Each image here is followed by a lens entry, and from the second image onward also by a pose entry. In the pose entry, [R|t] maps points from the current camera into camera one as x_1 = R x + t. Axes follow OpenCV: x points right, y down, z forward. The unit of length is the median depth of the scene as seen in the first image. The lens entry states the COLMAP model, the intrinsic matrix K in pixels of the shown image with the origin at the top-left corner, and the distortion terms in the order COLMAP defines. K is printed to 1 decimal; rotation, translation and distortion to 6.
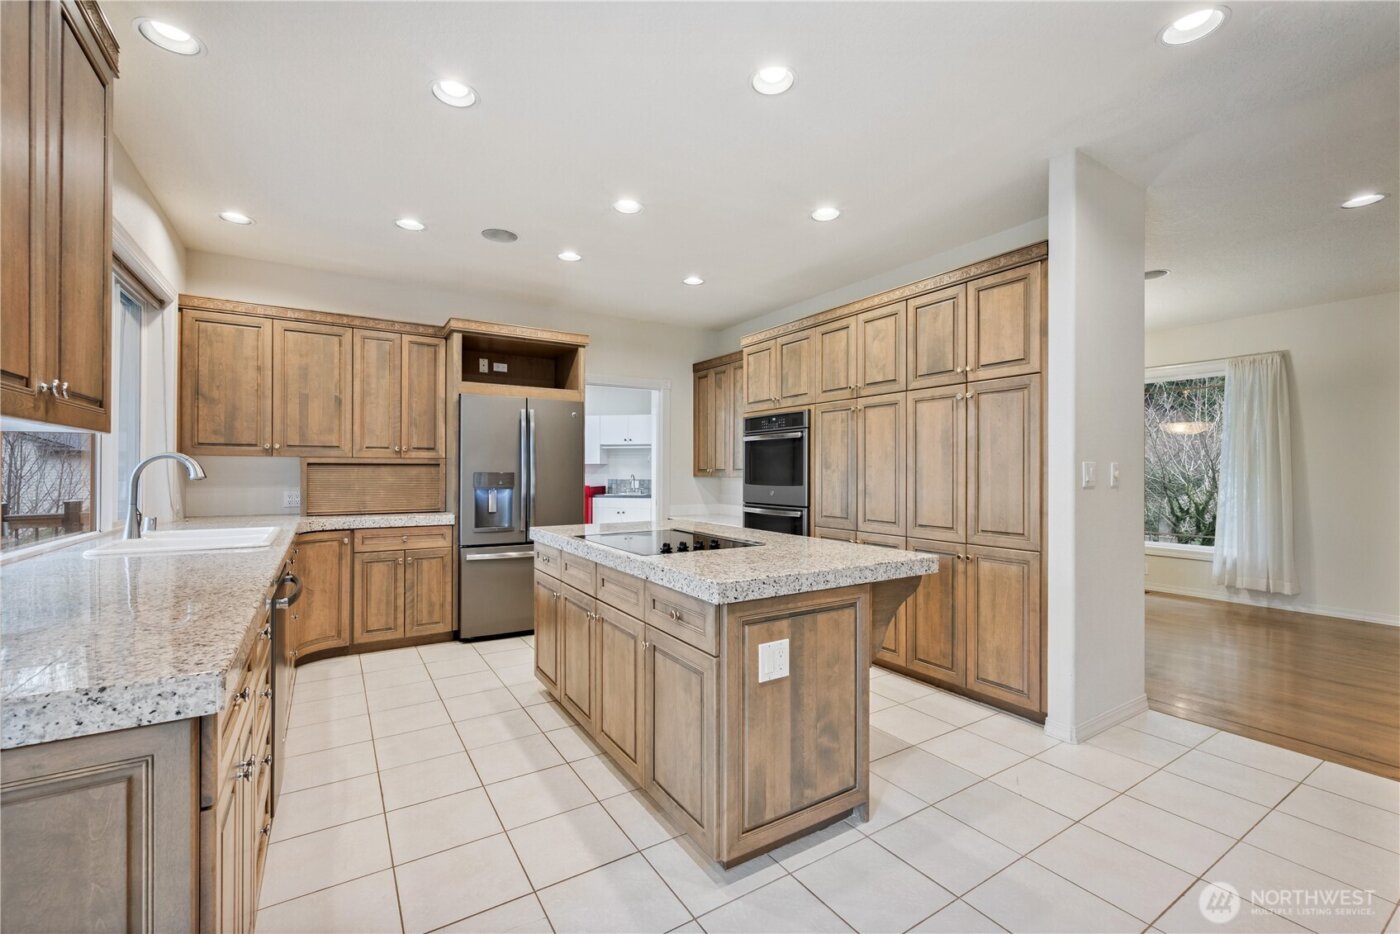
lens RADIAL K [[596.7, 0, 701.7], [0, 596.7, 469.6], [0, 0, 1]] dist [0.011522, -0.000772]
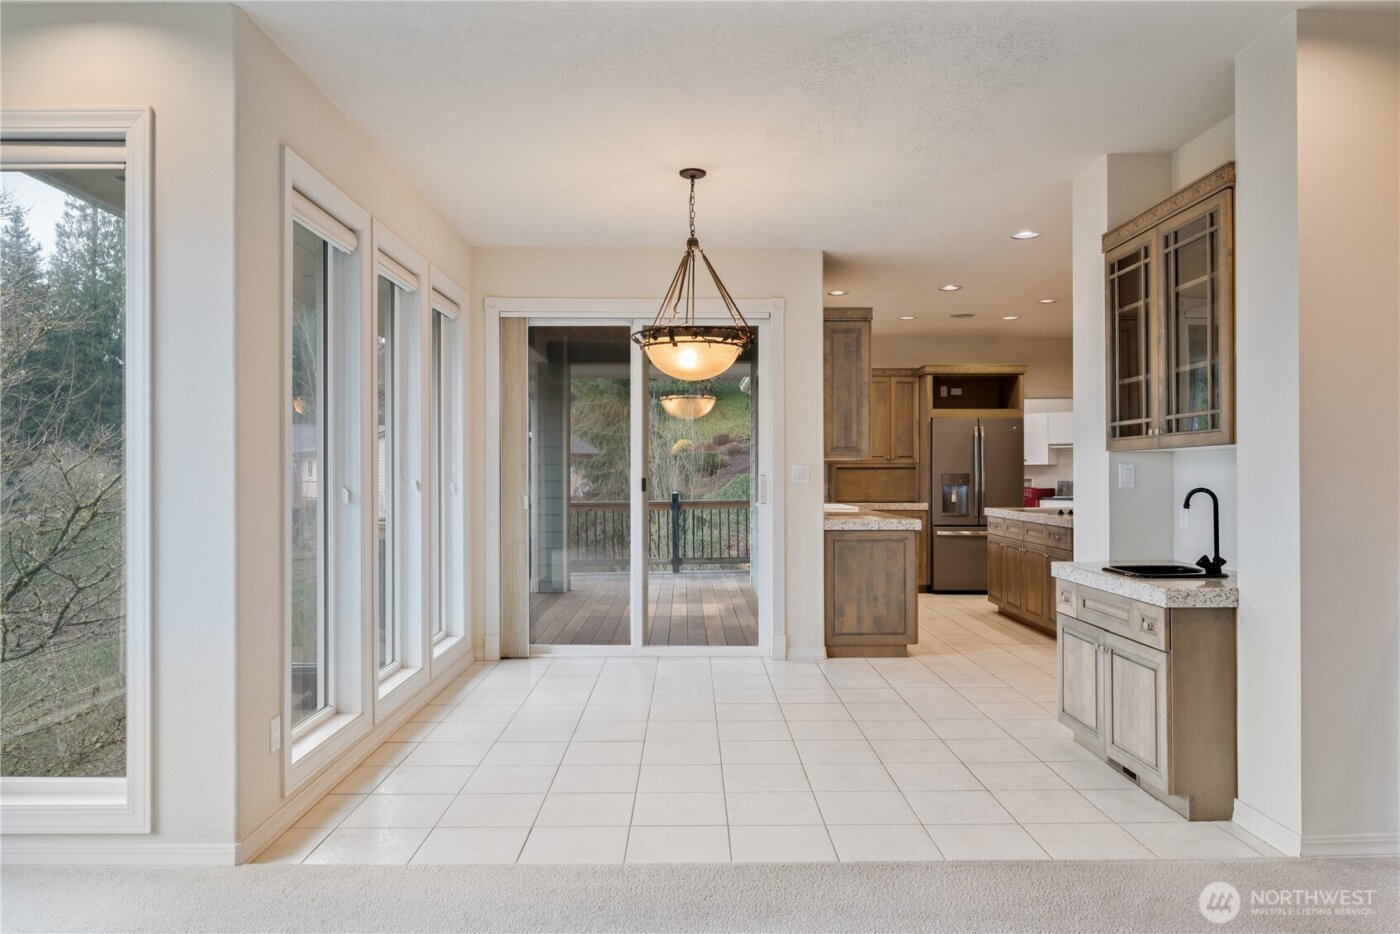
lens RADIAL K [[933.6, 0, 702.1], [0, 933.6, 467.3], [0, 0, 1]] dist [-0.002173, 0.002331]
pose [[0.853314, -0.007023, -0.521349, 0.288108], [0.004953, 0.999973, -0.005363, -0.000476], [0.521373, 0.001993, 0.853326, -1.188539]]
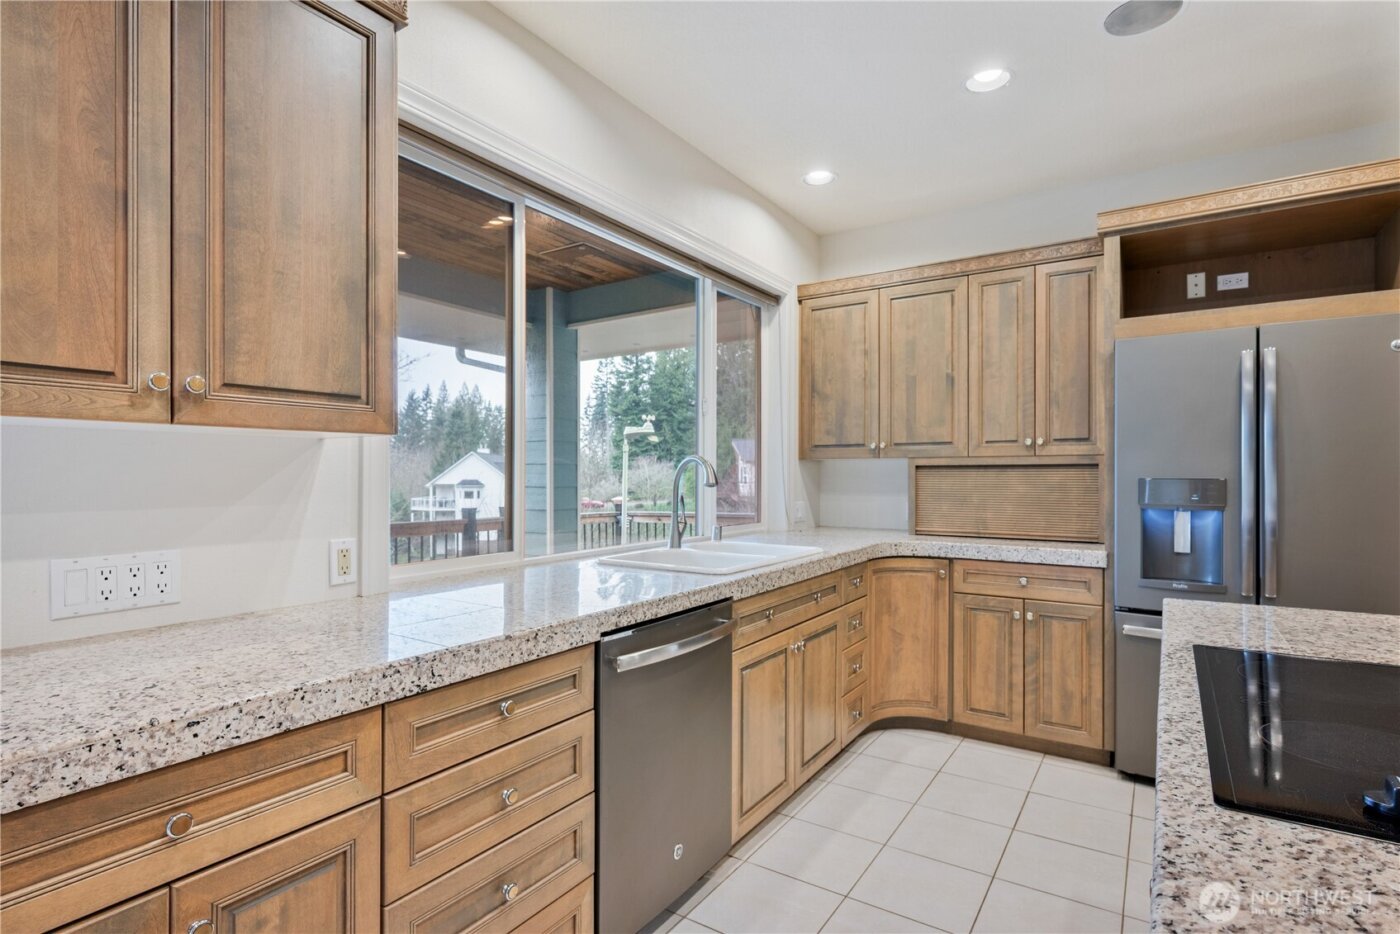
lens RADIAL K [[707.1, 0, 692.5], [0, 707.1, 475.1], [0, 0, 1]] dist [0.002508, 0.000271]
pose [[0.406457, -0.003725, -0.913662, 0.052255], [0.003084, 0.999992, -0.002705, 0.002440], [0.913665, -0.001719, 0.406465, 0.359297]]
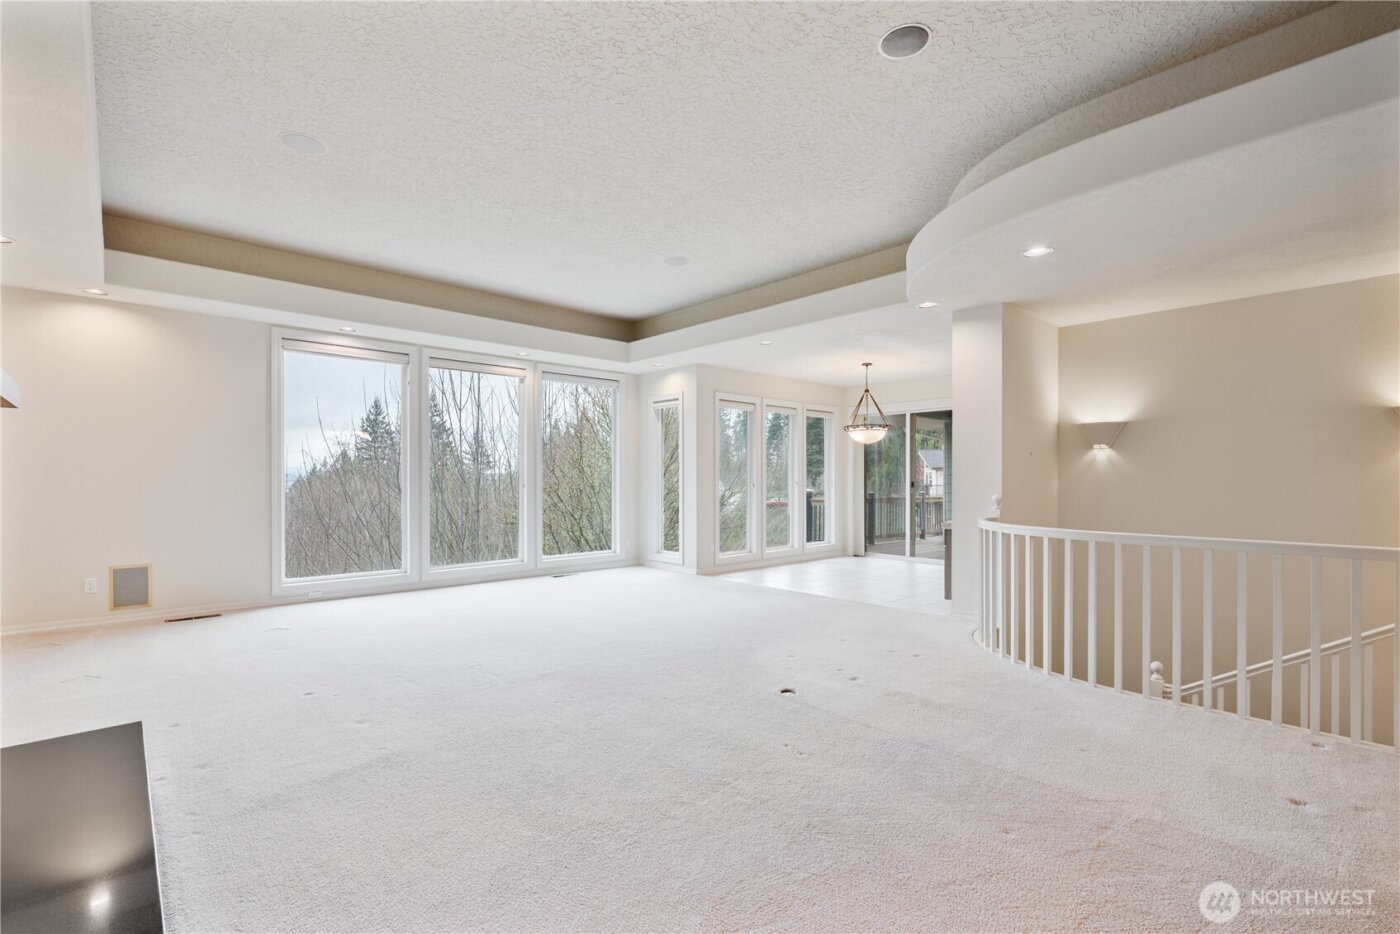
lens RADIAL K [[610.8, 0, 693.5], [0, 610.8, 472.5], [0, 0, 1]] dist [-0.011828, 0.000754]
pose [[0.168940, -0.013312, -0.985536, 1.426410], [0.002767, 0.999911, -0.013032, 0.000712], [0.985622, -0.000526, 0.168962, -1.093876]]
